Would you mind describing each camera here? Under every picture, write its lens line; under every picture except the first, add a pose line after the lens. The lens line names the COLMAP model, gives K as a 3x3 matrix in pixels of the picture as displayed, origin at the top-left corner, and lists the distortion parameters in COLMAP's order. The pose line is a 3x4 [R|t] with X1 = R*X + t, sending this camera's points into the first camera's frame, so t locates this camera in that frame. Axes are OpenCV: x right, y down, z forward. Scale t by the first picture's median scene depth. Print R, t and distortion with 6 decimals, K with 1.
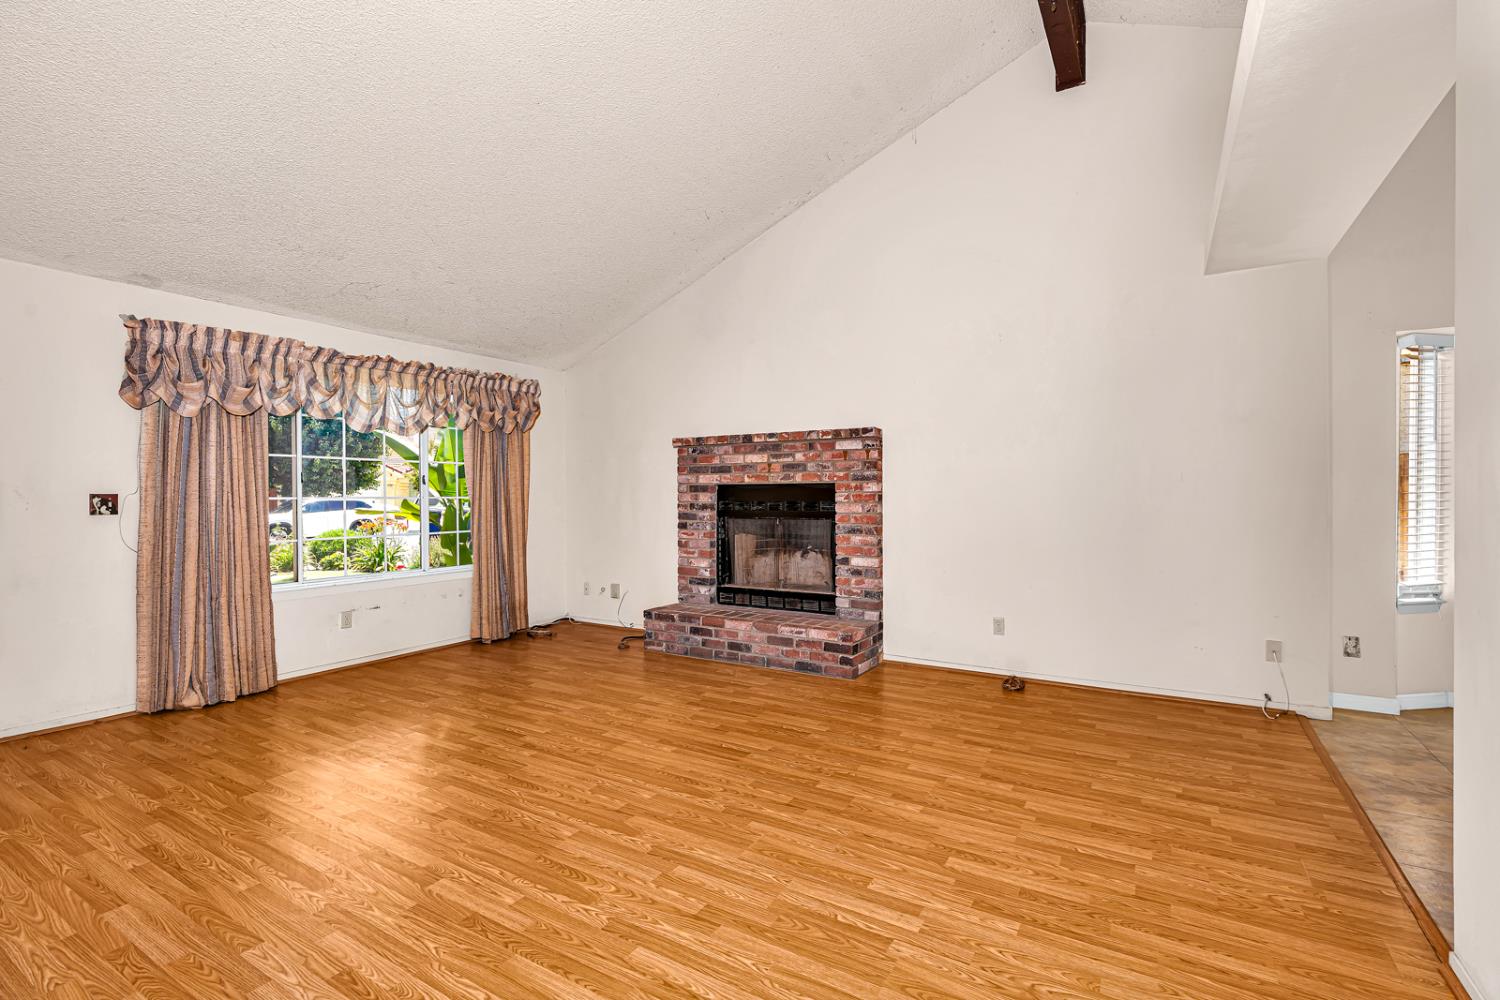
lens RADIAL K [[677.6, 0, 757.3], [0, 677.6, 498.8], [0, 0, 1]] dist [-0.011783, 0.004060]
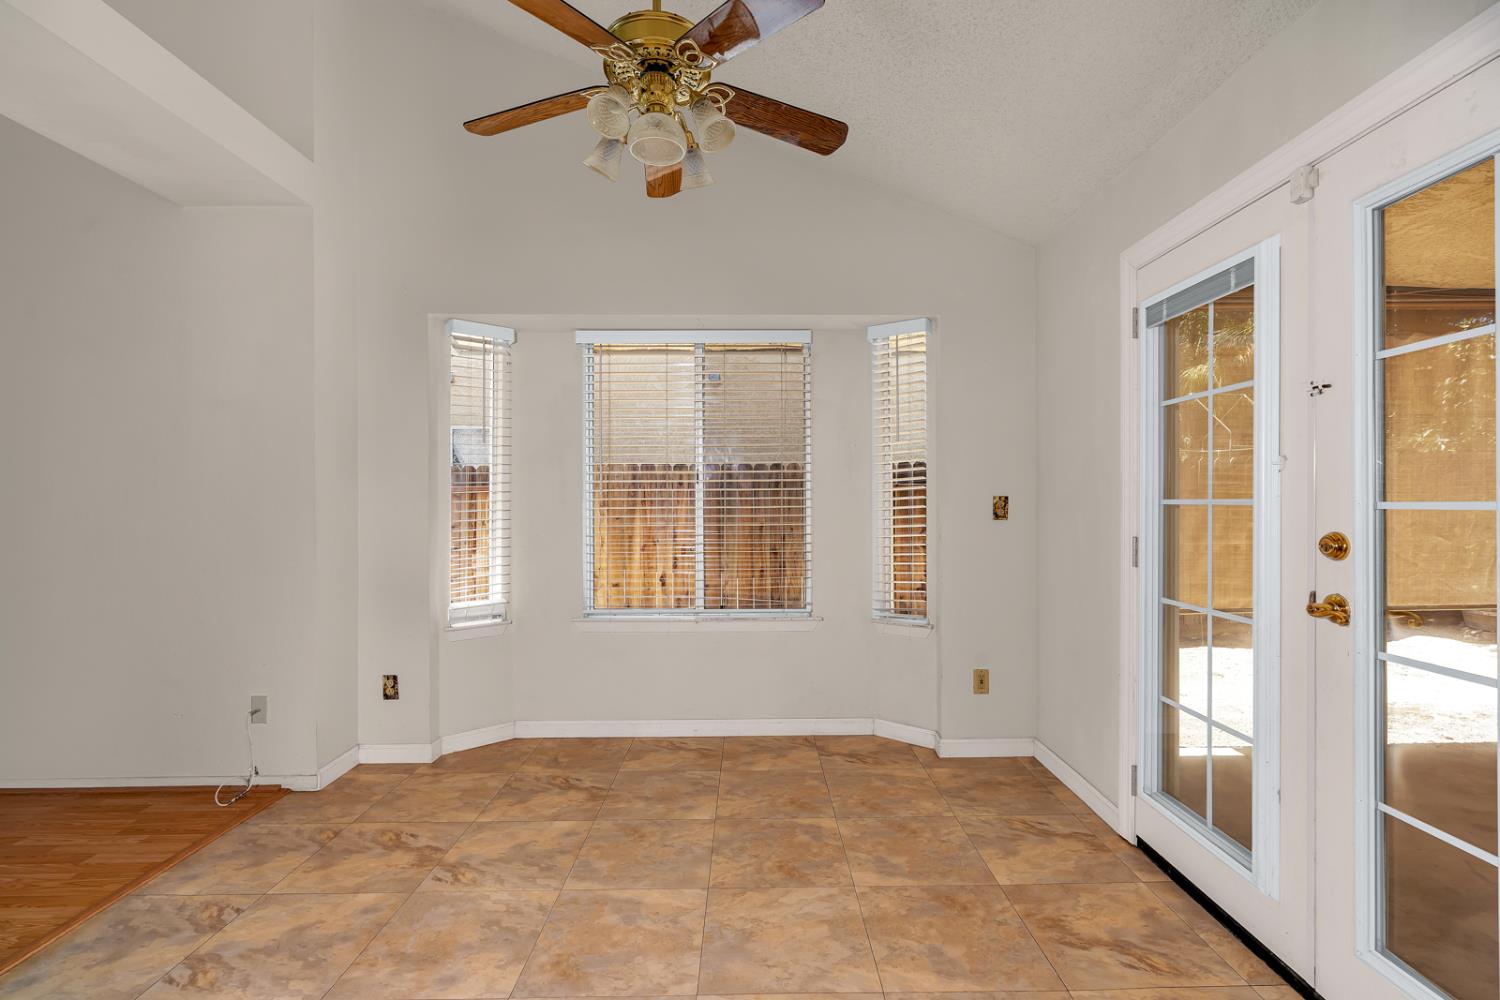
lens RADIAL K [[677.6, 0, 753.4], [0, 677.6, 500.0], [0, 0, 1]] dist [-0.011783, 0.004060]
pose [[0.853765, 0.002358, 0.520653, 0.663814], [0.002793, 0.999955, -0.009109, -0.001968], [-0.520651, 0.009231, 0.853720, 0.042561]]
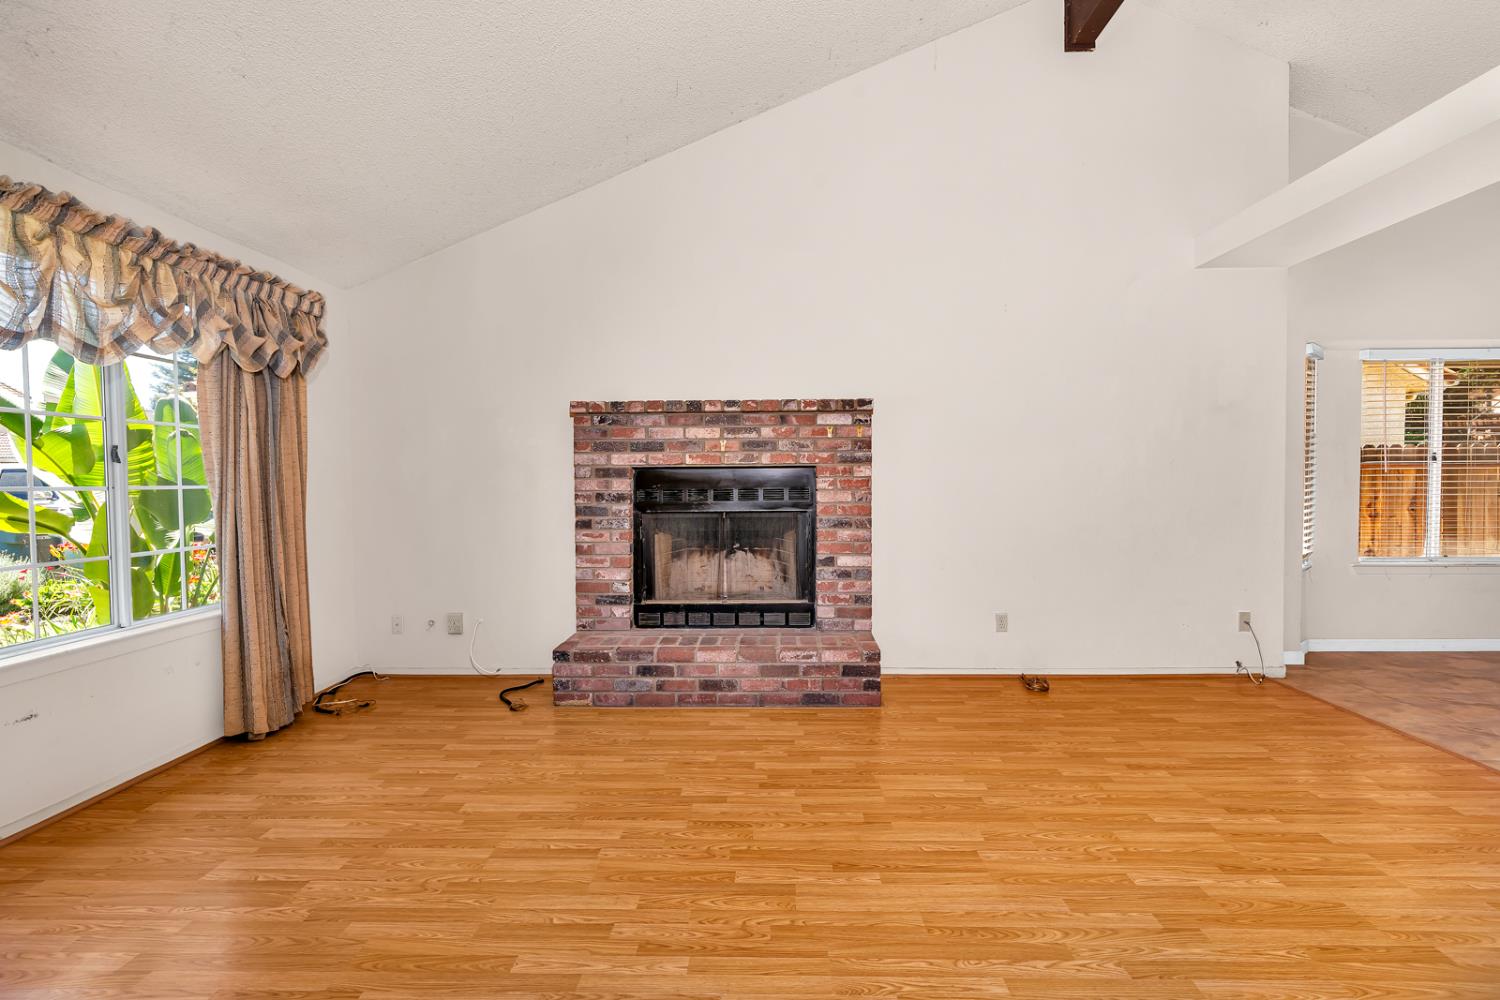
lens RADIAL K [[677.6, 0, 757.9], [0, 677.6, 499.7], [0, 0, 1]] dist [-0.011783, 0.004060]
pose [[0.871180, -0.015959, 0.490705, -0.365282], [0.006534, 0.999760, 0.020915, -0.000287], [-0.490921, -0.015015, 0.871075, 0.348527]]
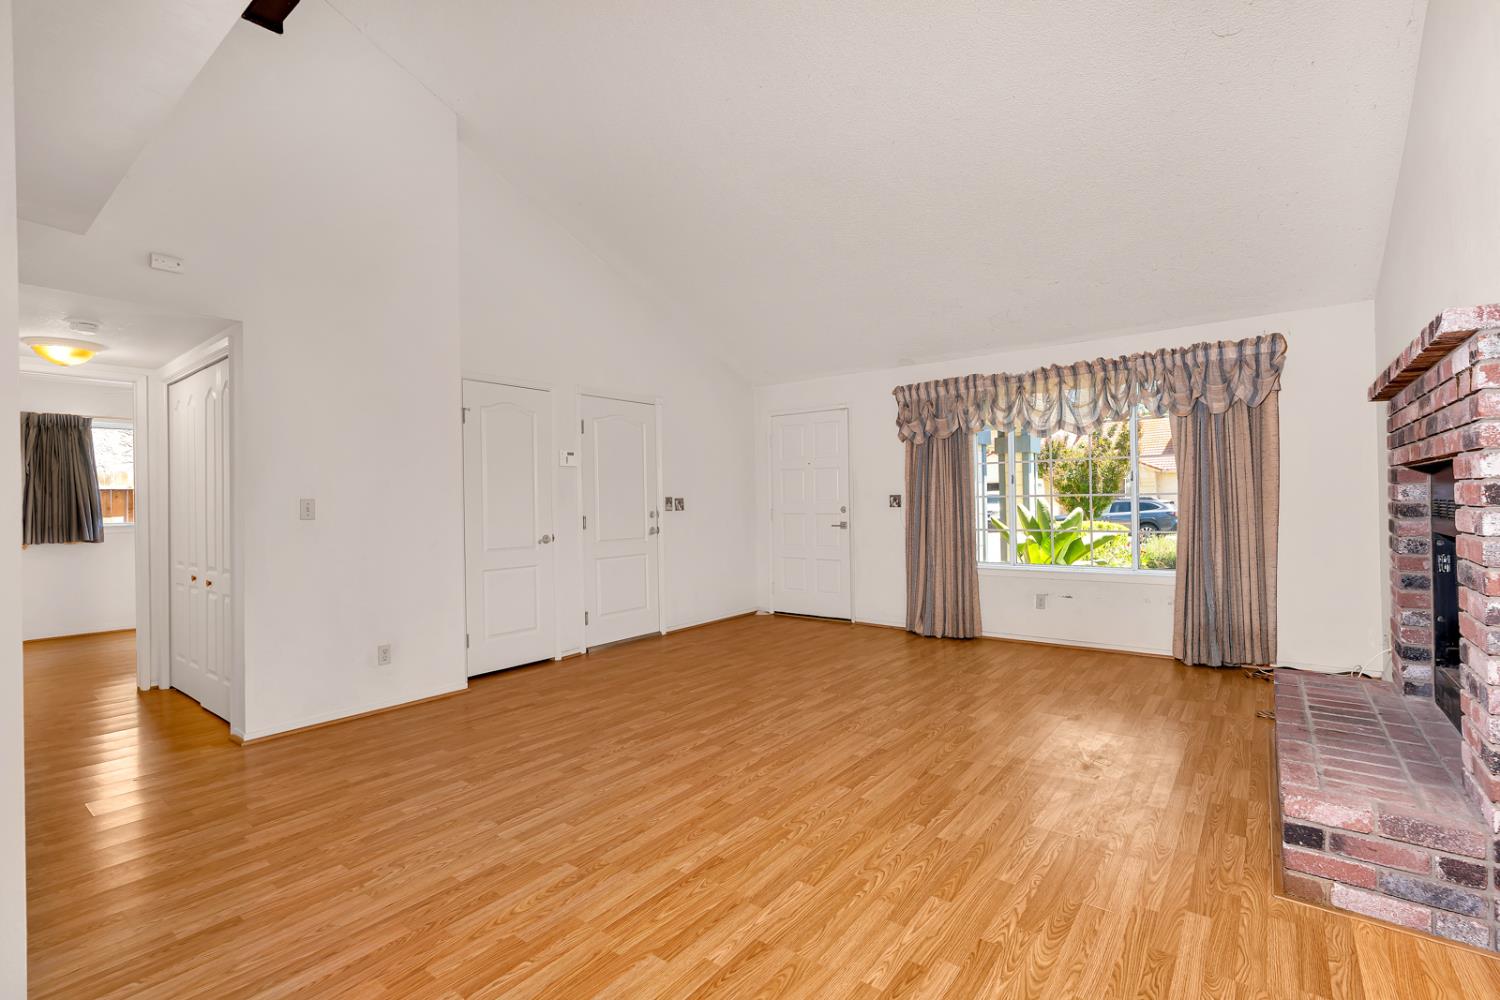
lens RADIAL K [[677.6, 0, 758.7], [0, 677.6, 494.7], [0, 0, 1]] dist [-0.011783, 0.004060]
pose [[-0.112025, -0.002017, -0.993703, 0.598181], [0.011374, 0.999930, -0.003312, -0.004446], [0.993640, -0.011674, -0.111994, 0.667427]]
